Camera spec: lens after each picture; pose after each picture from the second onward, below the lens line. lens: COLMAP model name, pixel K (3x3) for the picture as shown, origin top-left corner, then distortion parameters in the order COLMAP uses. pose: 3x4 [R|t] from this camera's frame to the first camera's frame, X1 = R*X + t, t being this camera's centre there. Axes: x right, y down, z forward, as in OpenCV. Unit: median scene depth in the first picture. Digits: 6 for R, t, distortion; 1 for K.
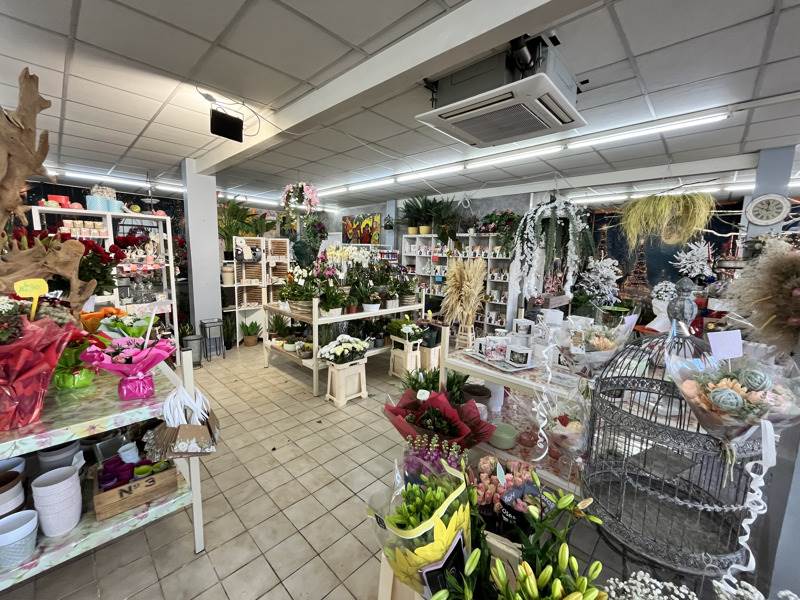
lens RADIAL K [[328.3, 0, 398.3], [0, 328.3, 299.9], [0, 0, 1]] dist [-0.002440, -0.000219]
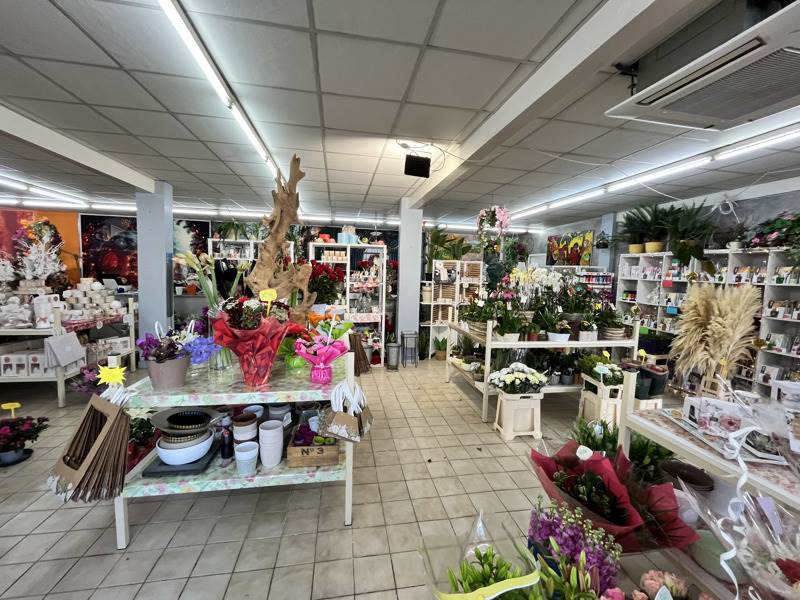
lens RADIAL K [[328.3, 0, 398.5], [0, 328.3, 299.8], [0, 0, 1]] dist [-0.002440, -0.000219]
pose [[0.806402, 0.050737, -0.589188, 0.099431], [-0.091038, 0.995087, -0.038911, -0.003956], [0.584319, 0.085016, 0.807059, 0.043229]]
